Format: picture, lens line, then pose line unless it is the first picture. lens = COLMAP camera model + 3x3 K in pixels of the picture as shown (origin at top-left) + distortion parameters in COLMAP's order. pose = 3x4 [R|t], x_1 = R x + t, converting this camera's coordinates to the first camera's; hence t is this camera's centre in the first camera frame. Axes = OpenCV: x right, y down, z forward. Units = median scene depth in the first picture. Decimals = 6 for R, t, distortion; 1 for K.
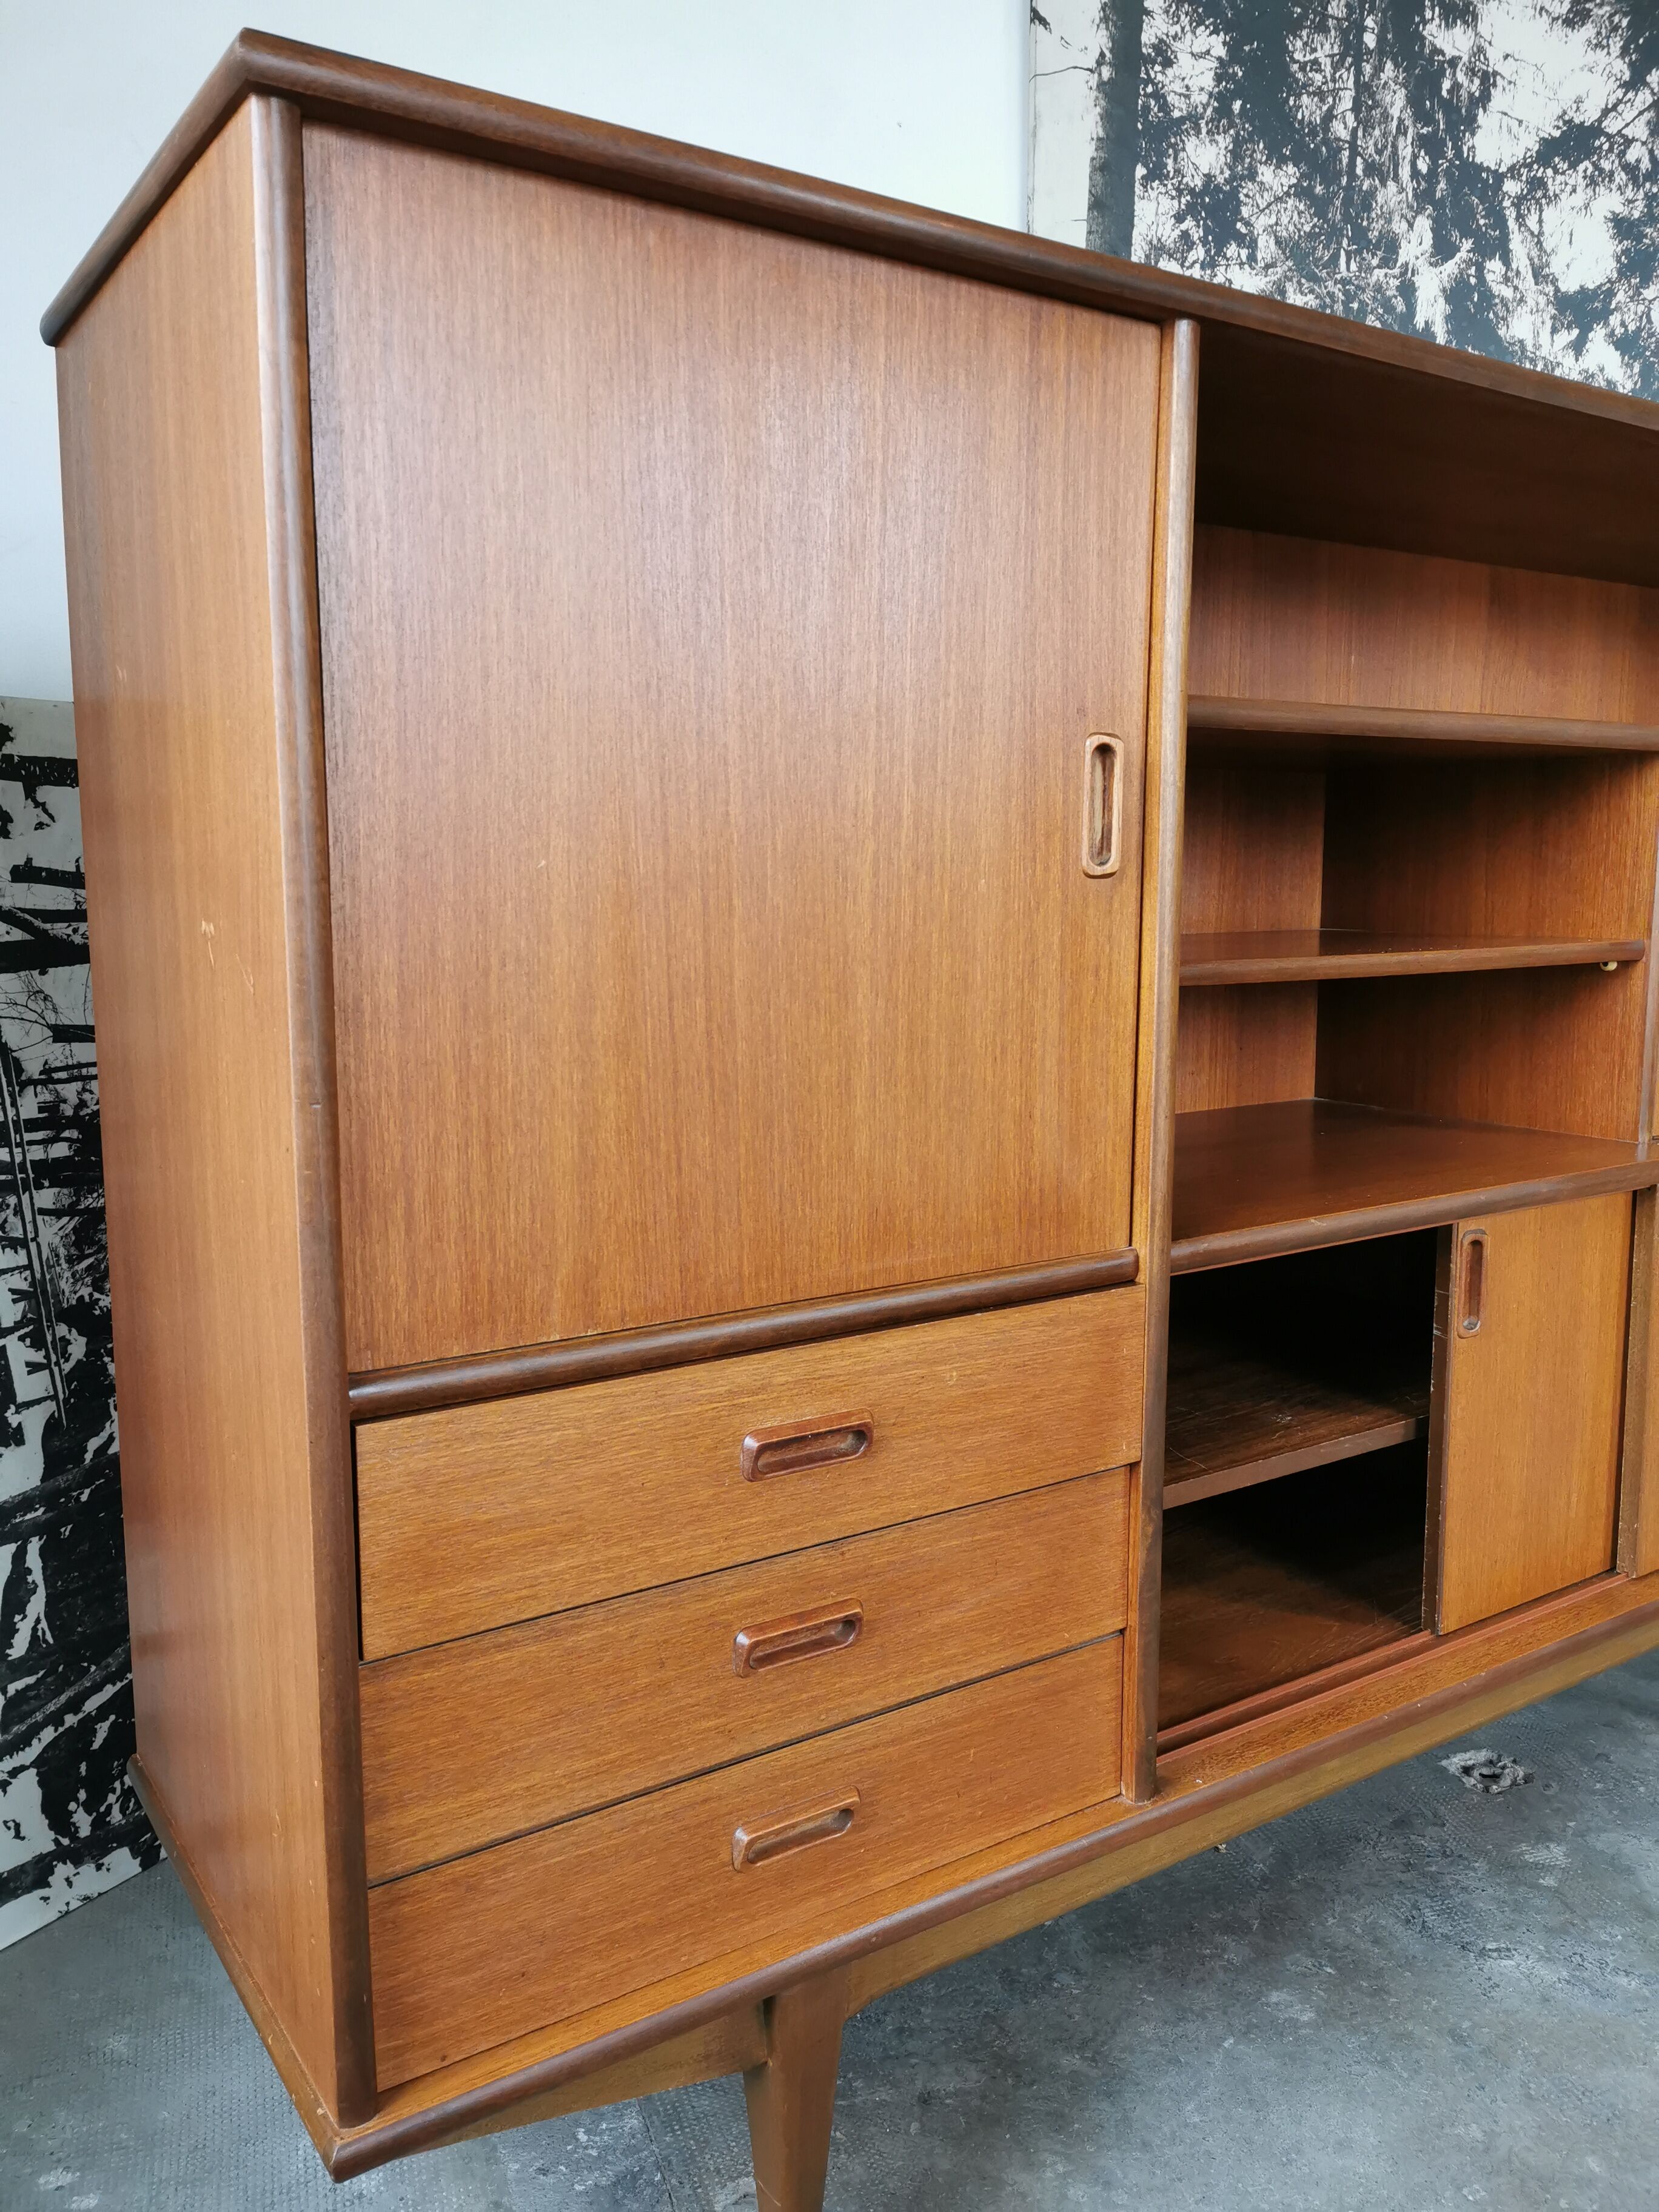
lens RADIAL K [[1709.0, 0, 832.5], [0, 1709.0, 1098.4], [0, 0, 1]] dist [0.043064, -0.063424]
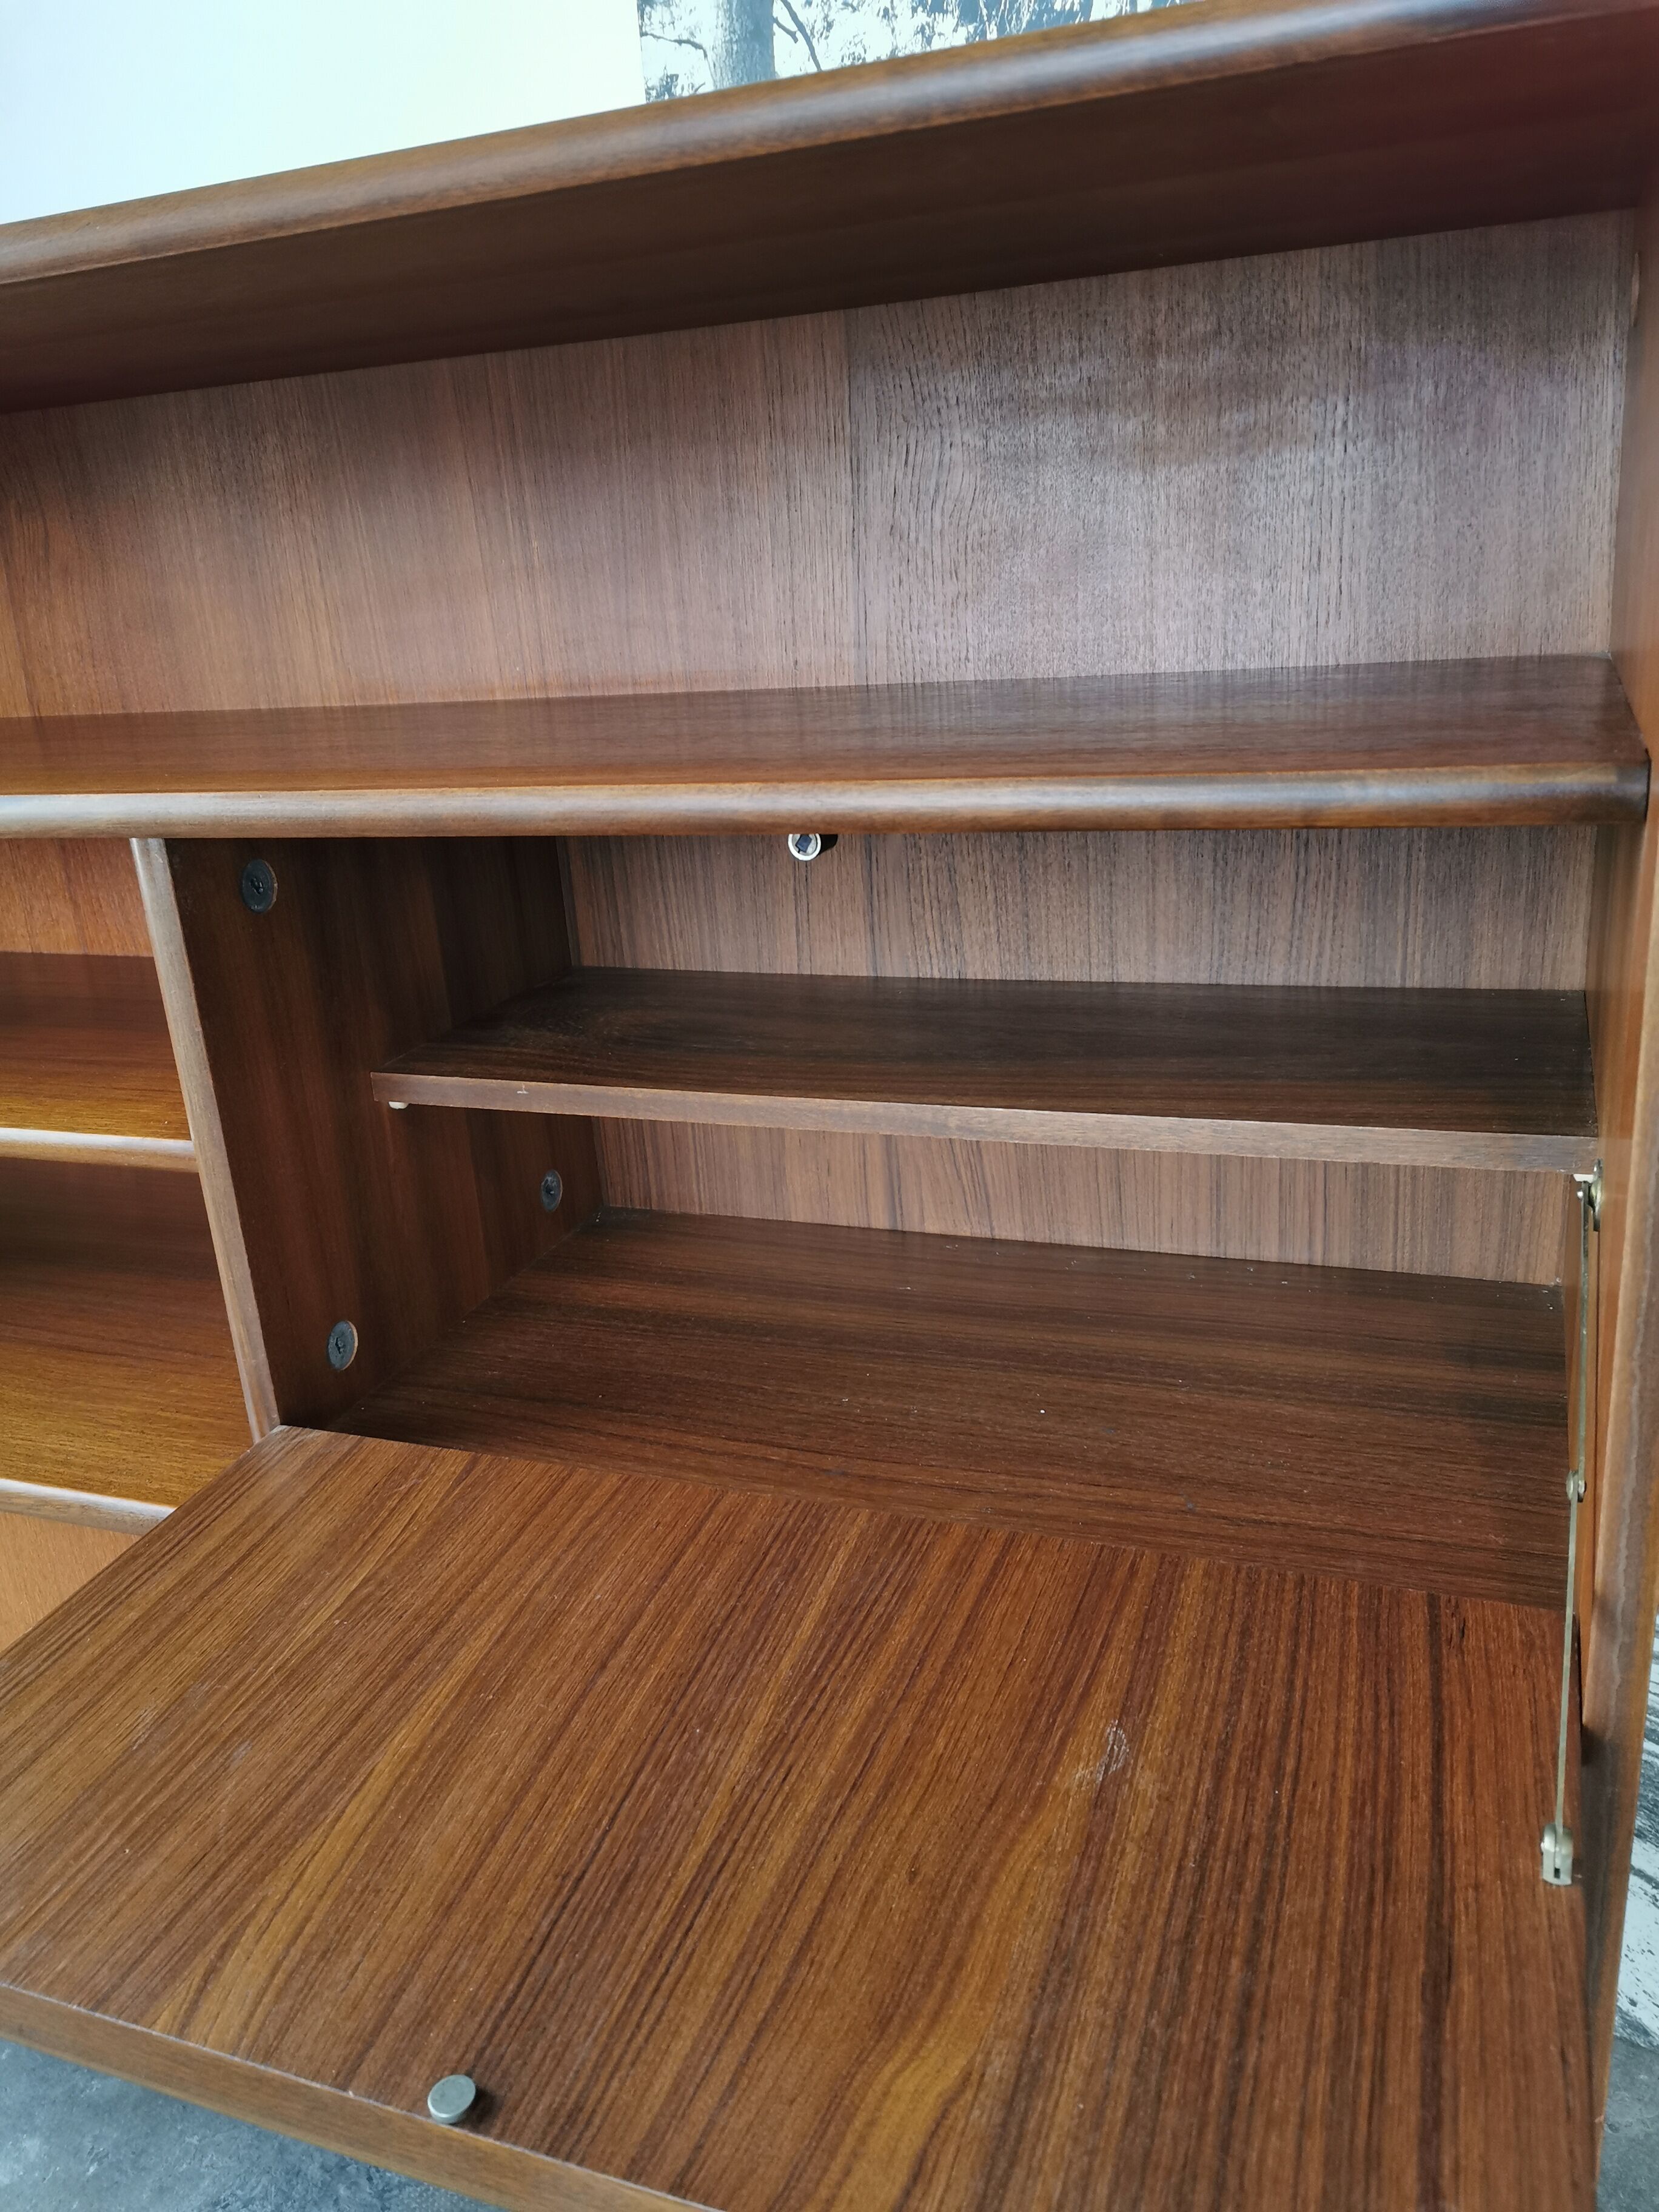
lens RADIAL K [[1708.2, 0, 822.5], [0, 1708.2, 1102.0], [0, 0, 1]] dist [0.060669, -0.083465]
pose [[0.572318, 0.225665, -0.788370, 1.473520], [-0.038658, 0.967746, 0.248946, -0.363969], [0.819120, -0.112000, 0.562582, 1.180284]]
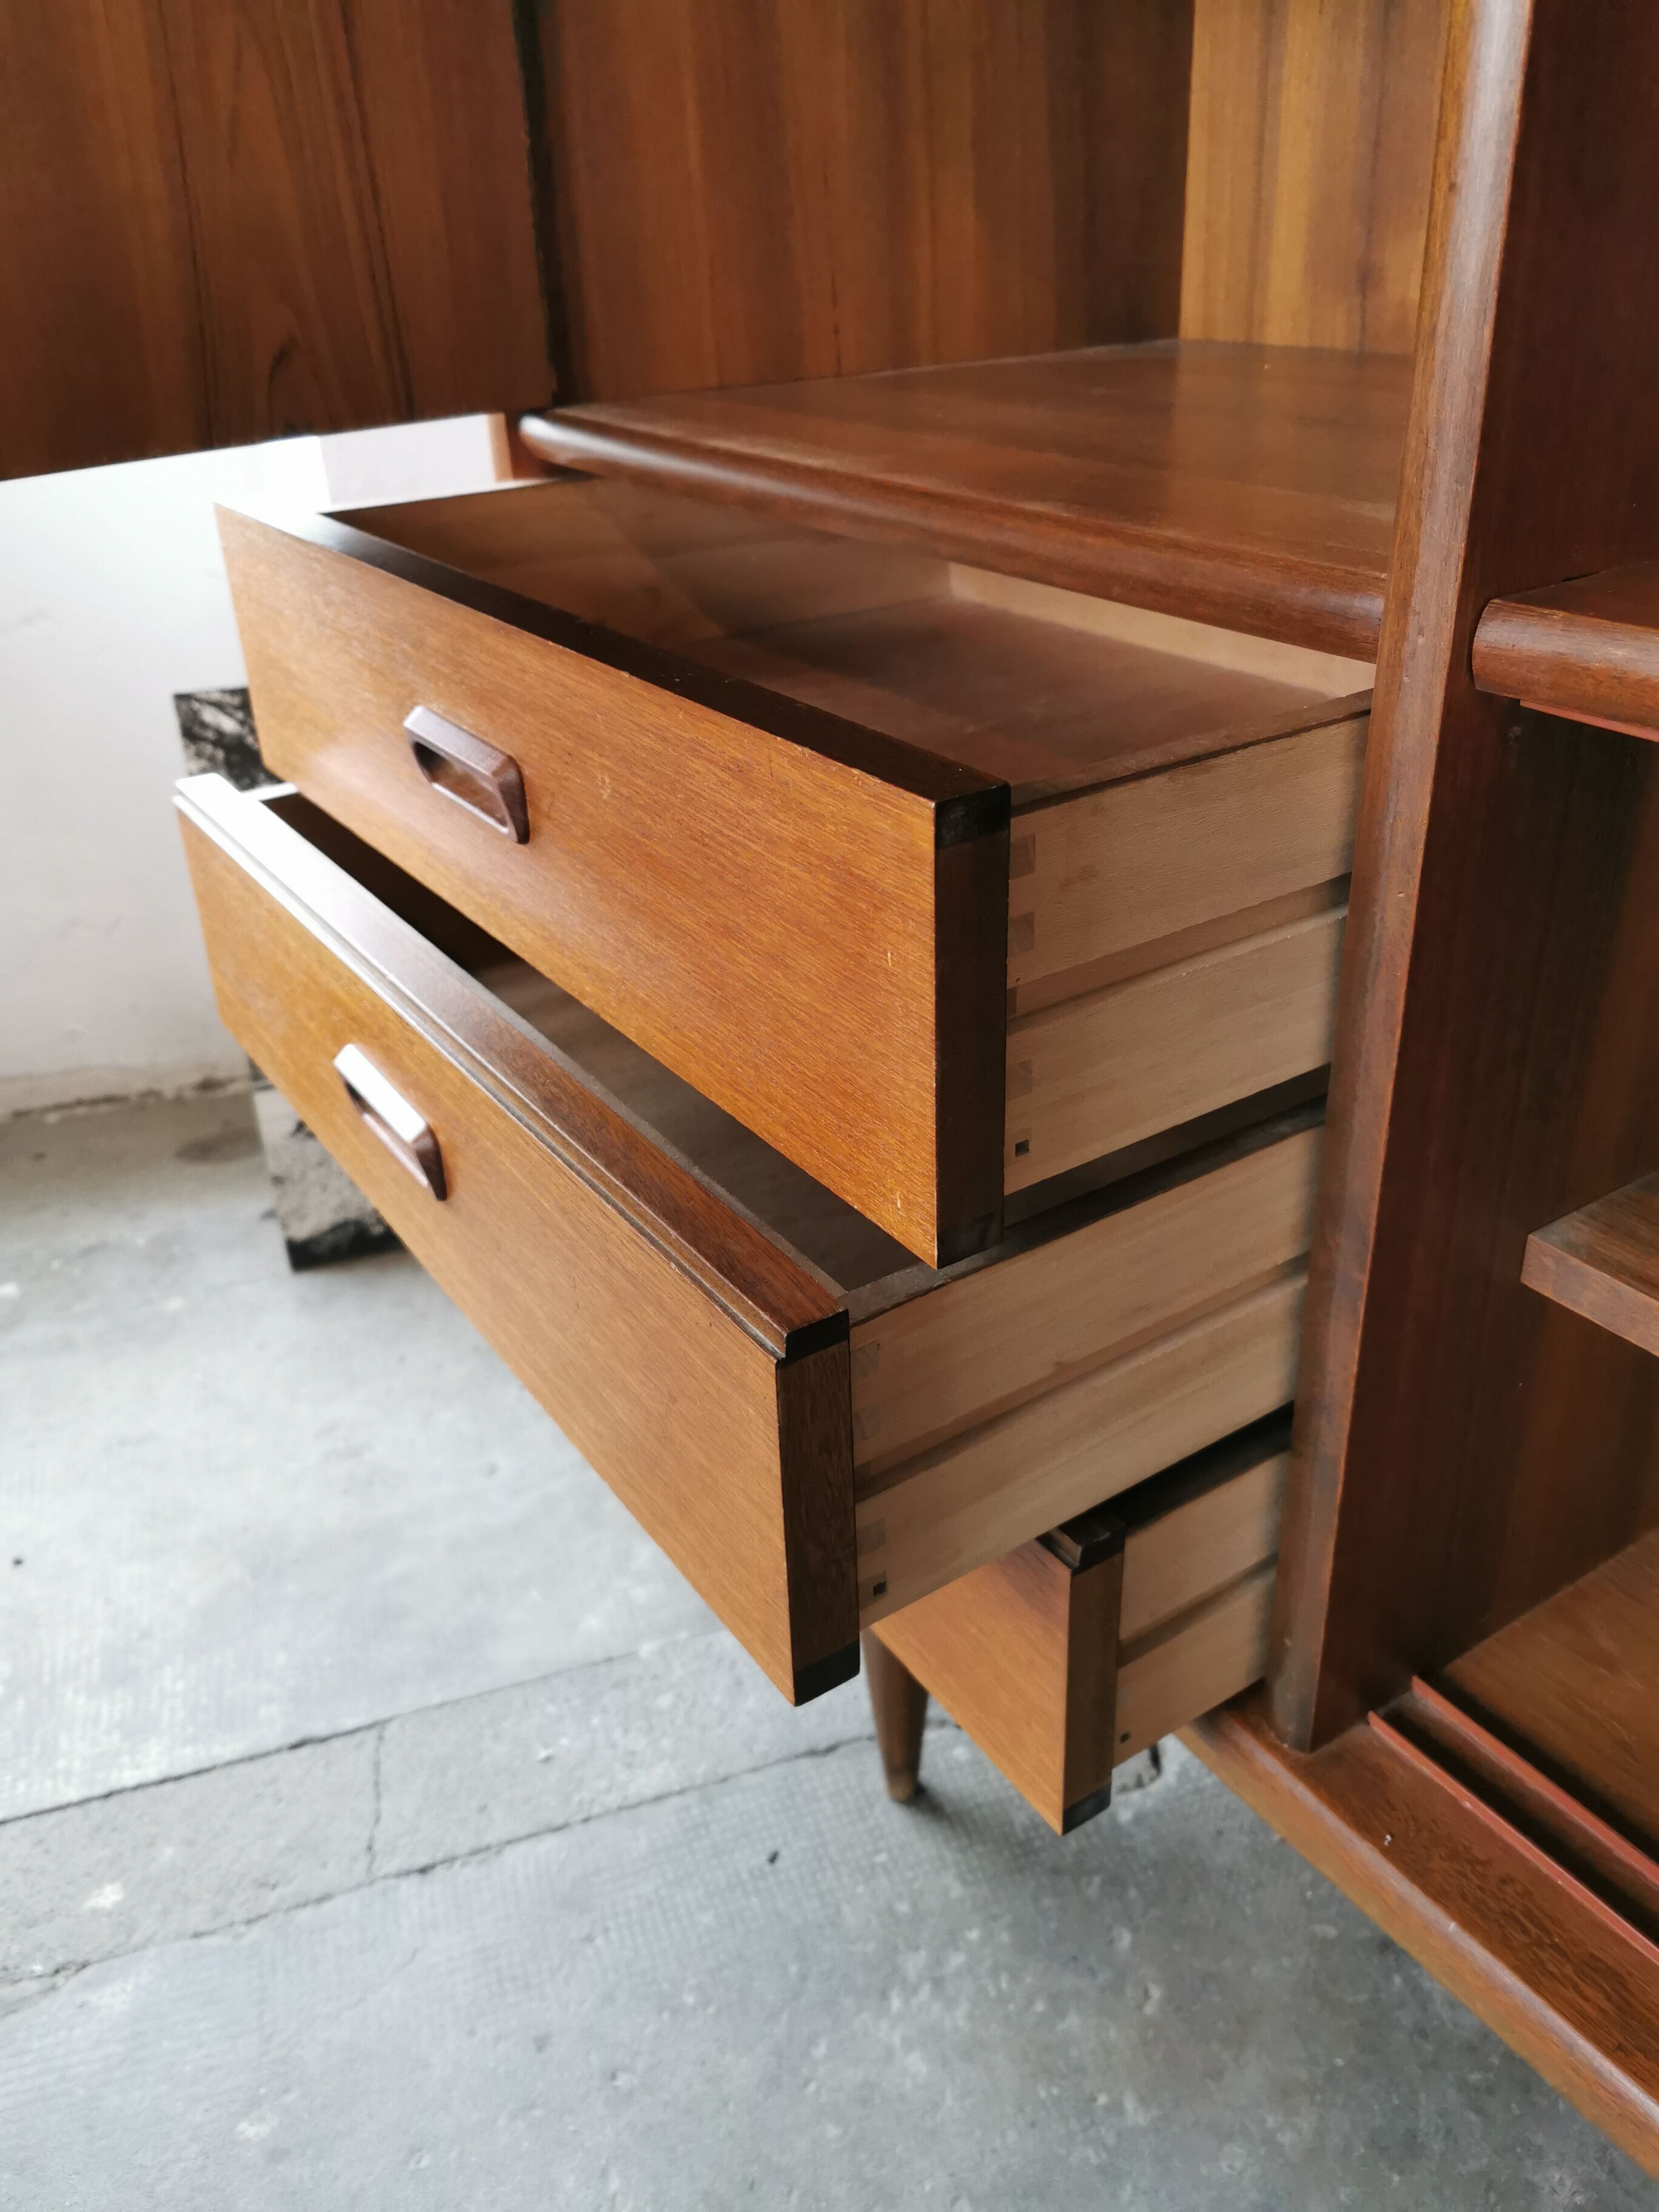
lens RADIAL K [[1737.9, 0, 841.5], [0, 1737.9, 1081.1], [0, 0, 1]] dist [-0.001695, -0.009179]
pose [[-0.003269, 0.465310, -0.885142, 0.582381], [-0.100479, 0.880514, 0.463248, 0.020688], [0.994934, 0.090452, 0.043875, 0.899342]]
